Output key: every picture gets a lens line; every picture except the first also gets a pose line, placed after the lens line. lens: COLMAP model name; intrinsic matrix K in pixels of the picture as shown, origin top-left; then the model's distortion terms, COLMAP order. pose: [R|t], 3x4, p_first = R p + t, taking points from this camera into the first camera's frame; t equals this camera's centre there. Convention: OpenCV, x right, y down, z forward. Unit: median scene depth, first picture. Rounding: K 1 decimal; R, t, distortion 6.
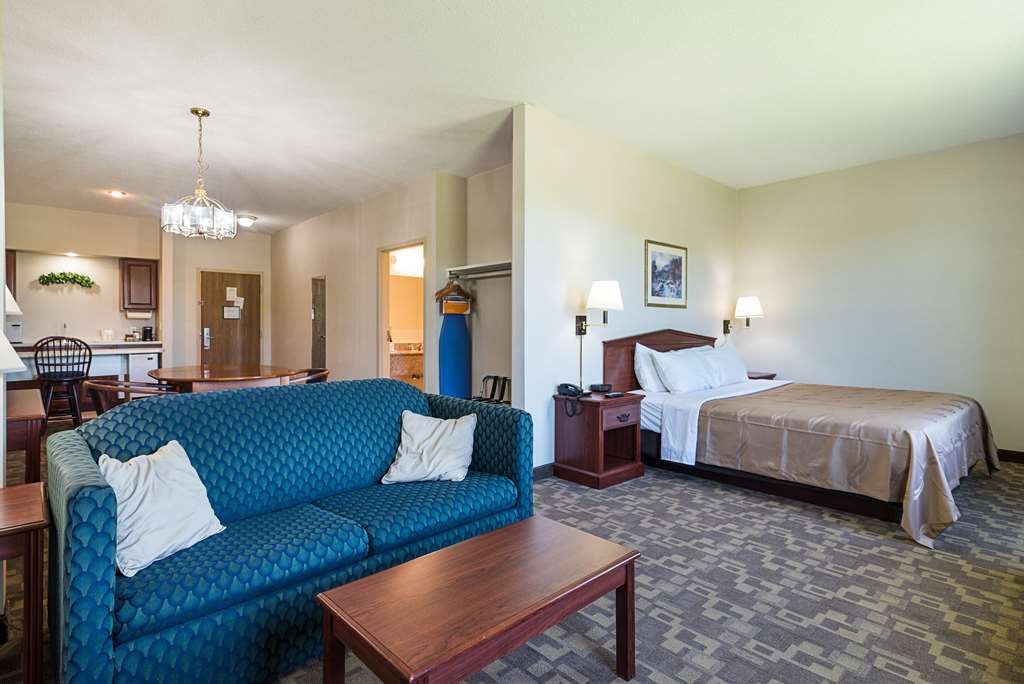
lens RADIAL K [[519.0, 0, 475.7], [0, 519.0, 324.6], [0, 0, 1]] dist [0.012234, -0.000285]
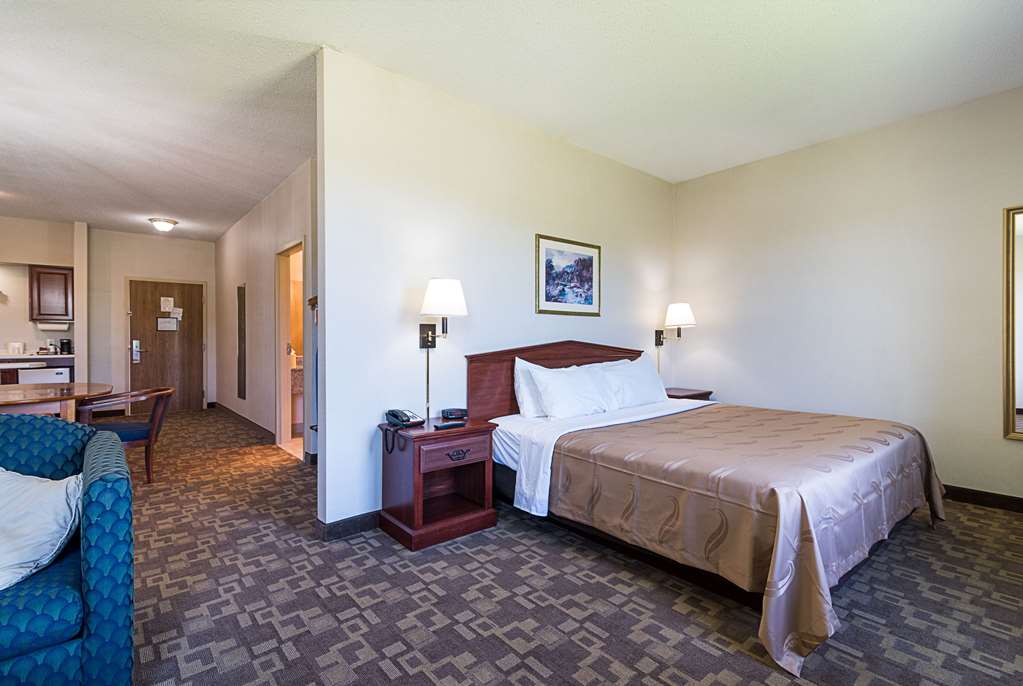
lens RADIAL K [[480.3, 0, 511.8], [0, 480.3, 339.0], [0, 0, 1]] dist [0.012314, -0.000011]
pose [[0.999973, -0.001904, -0.007122, 0.340703], [0.001935, 0.999989, 0.004314, 0.003150], [0.007113, -0.004328, 0.999965, 0.259829]]
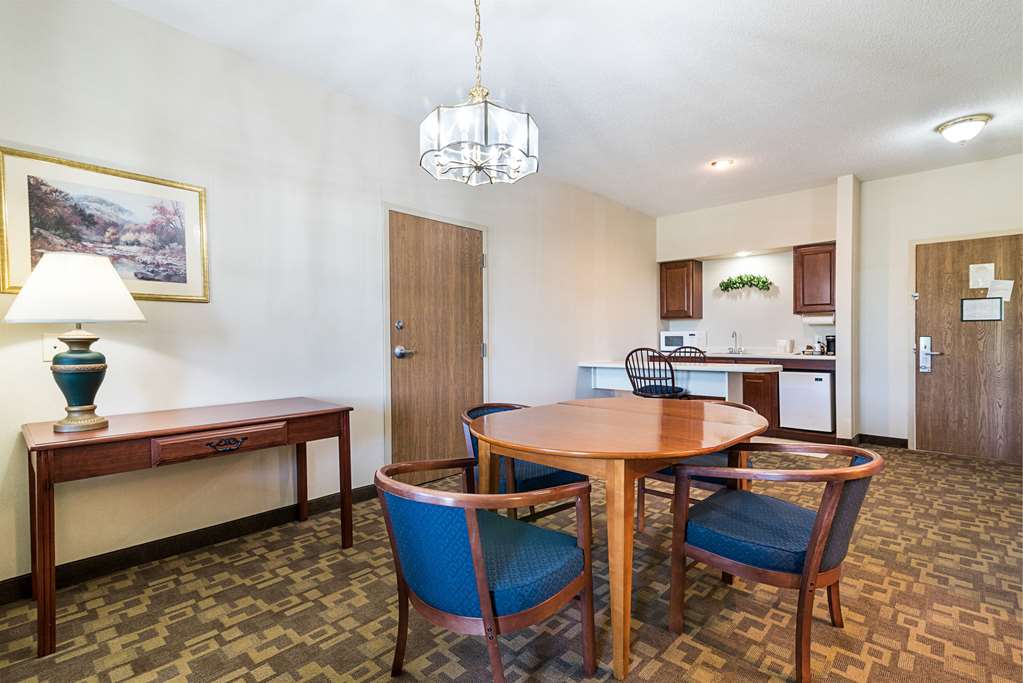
lens RADIAL K [[469.5, 0, 511.5], [0, 469.5, 341.5], [0, 0, 1]] dist [0.001951, 0.000459]
pose [[0.102376, 0.007813, -0.994715, -0.040179], [0.007589, 0.999934, 0.008635, 0.006911], [0.994717, -0.008433, 0.102310, 0.932264]]
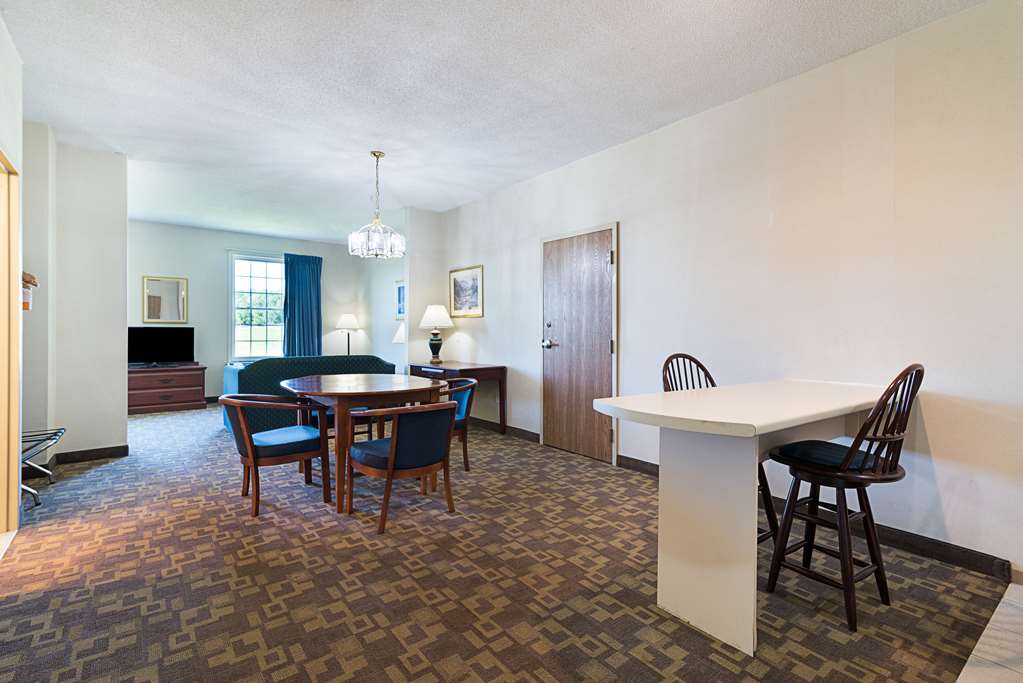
lens RADIAL K [[480.3, 0, 511.8], [0, 480.3, 337.5], [0, 0, 1]] dist [0.012314, -0.000011]
pose [[-0.998926, -0.004639, 0.046108, -0.829025], [-0.004467, 0.999983, 0.003843, 0.011576], [-0.046125, 0.003633, -0.998929, 1.950874]]
